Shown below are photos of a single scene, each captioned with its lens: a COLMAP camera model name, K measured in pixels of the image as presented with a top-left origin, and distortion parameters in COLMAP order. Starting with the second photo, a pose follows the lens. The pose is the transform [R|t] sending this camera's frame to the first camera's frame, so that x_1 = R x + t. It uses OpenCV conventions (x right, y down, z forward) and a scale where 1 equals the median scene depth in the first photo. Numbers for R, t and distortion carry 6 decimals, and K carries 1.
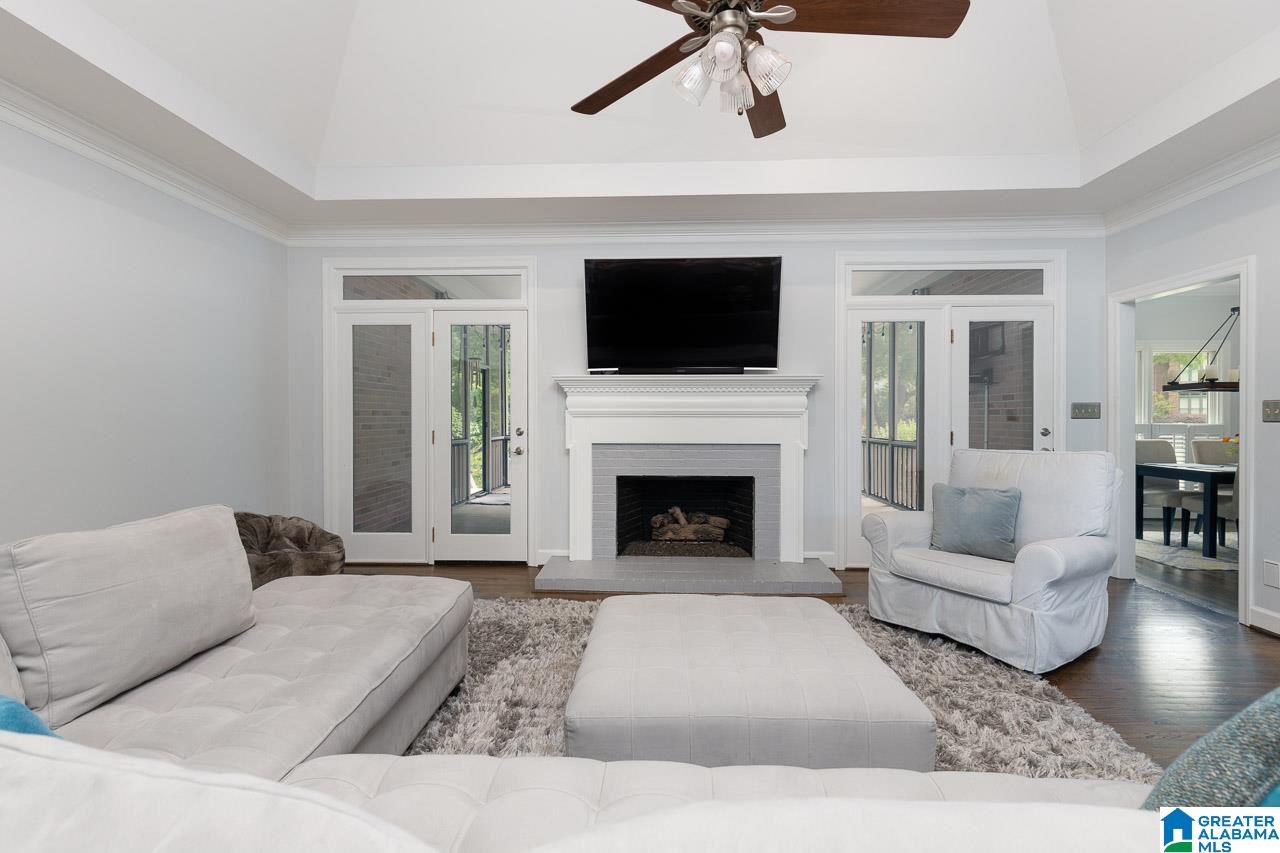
lens RADIAL K [[584.6, 0, 641.0], [0, 584.6, 419.9], [0, 0, 1]] dist [0.011972, 0.000111]
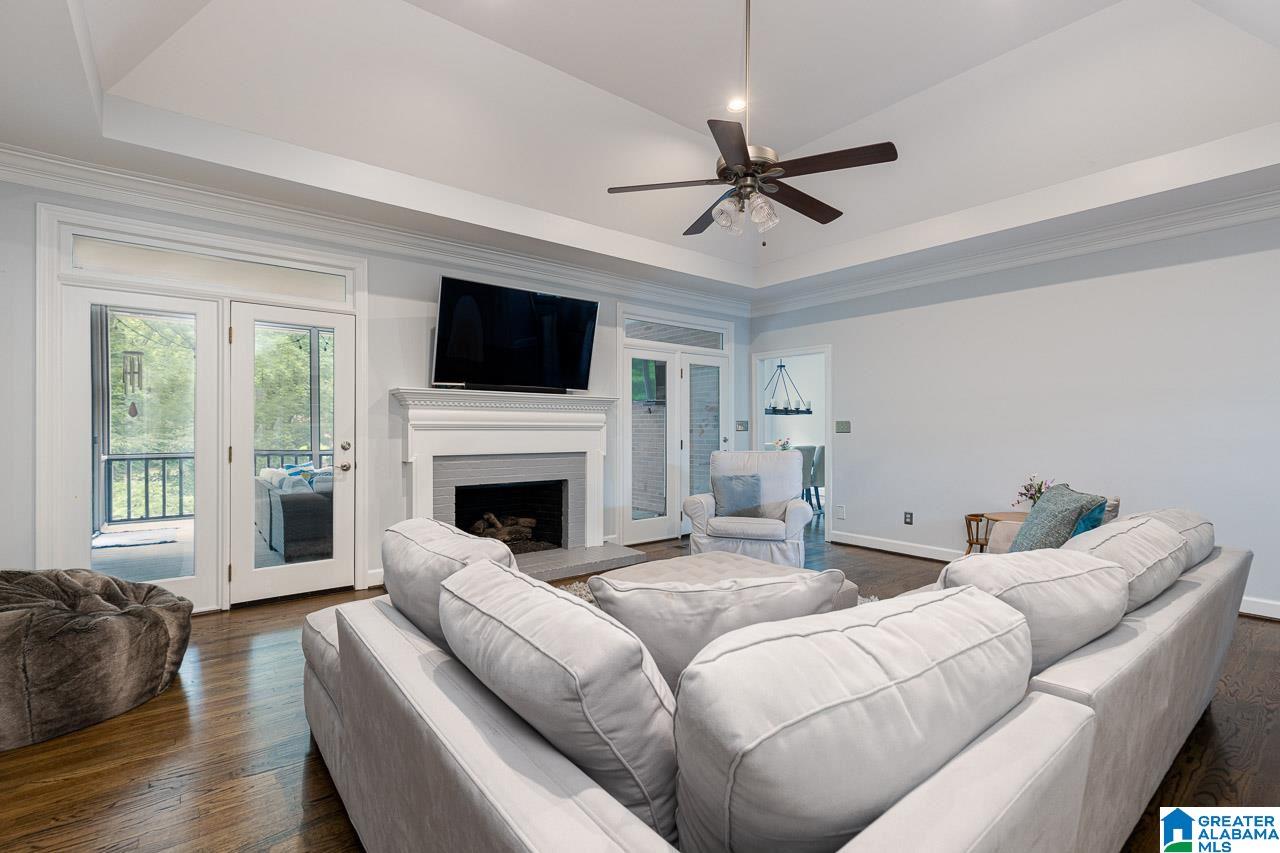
lens RADIAL K [[577.0, 0, 632.8], [0, 577.0, 428.7], [0, 0, 1]] dist [0.012950, -0.000308]
pose [[0.760859, 0.000748, 0.648917, -0.471963], [0.004057, 0.999974, -0.005911, 0.000289], [-0.648905, 0.007130, 0.760836, 0.011094]]
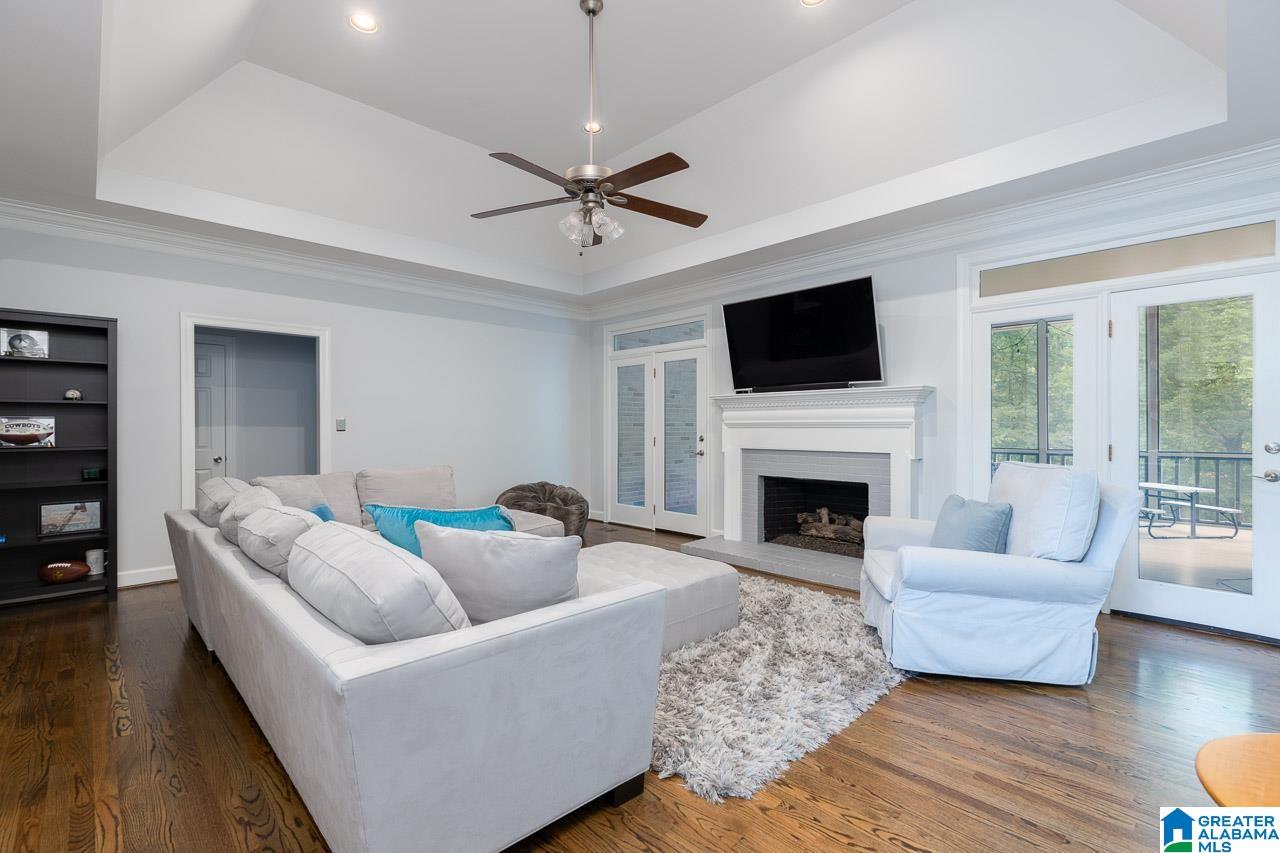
lens RADIAL K [[576.9, 0, 639.6], [0, 576.9, 429.1], [0, 0, 1]] dist [0.000983, 0.000062]
pose [[0.717496, 0.001036, -0.696562, 0.622584], [-0.003382, 0.999992, -0.001996, 0.001918], [0.696555, 0.003787, 0.717494, -0.038912]]
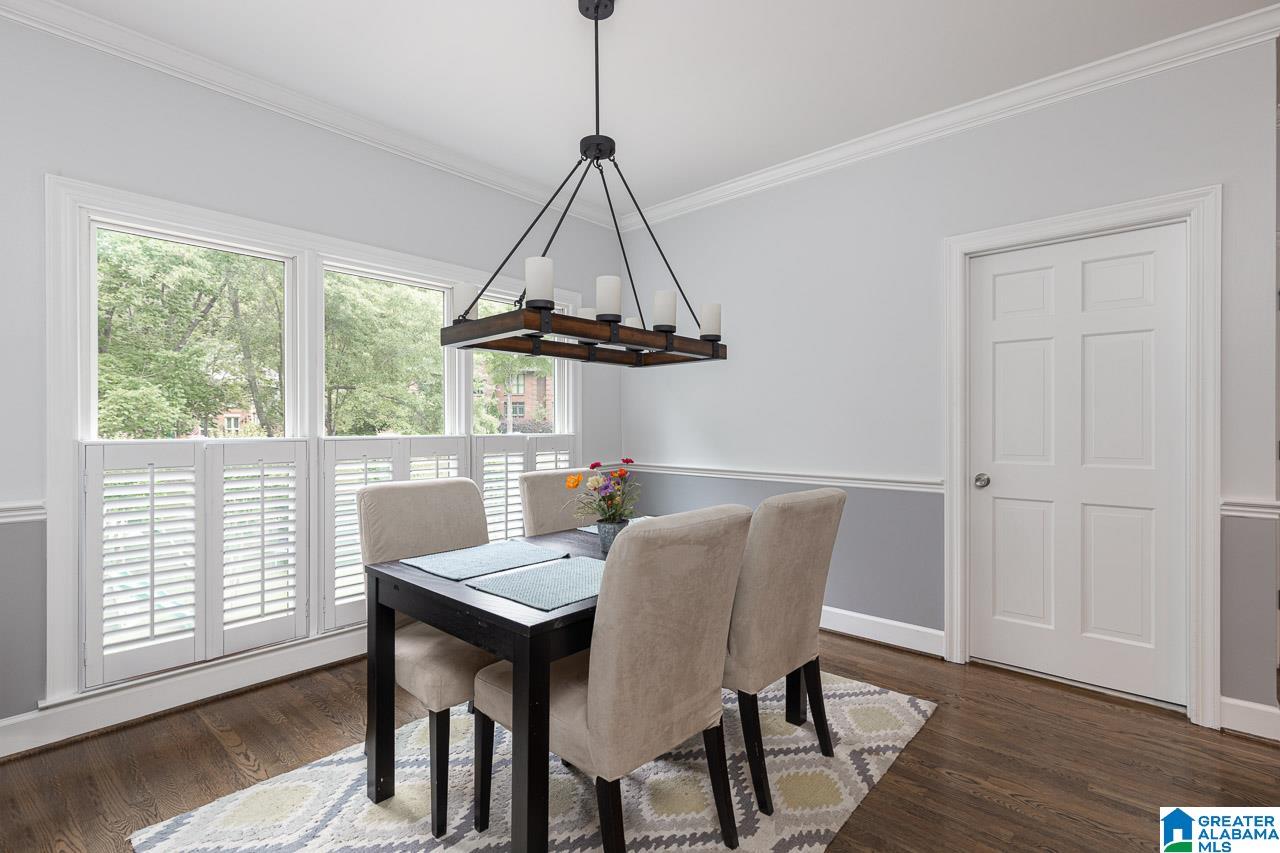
lens RADIAL K [[584.6, 0, 641.0], [0, 584.6, 419.9], [0, 0, 1]] dist [0.011972, 0.000111]
pose [[0.639720, -0.000731, 0.768608, 0.872547], [0.008782, 0.999941, -0.006359, -0.002465], [-0.768558, 0.010818, 0.639689, 0.870334]]
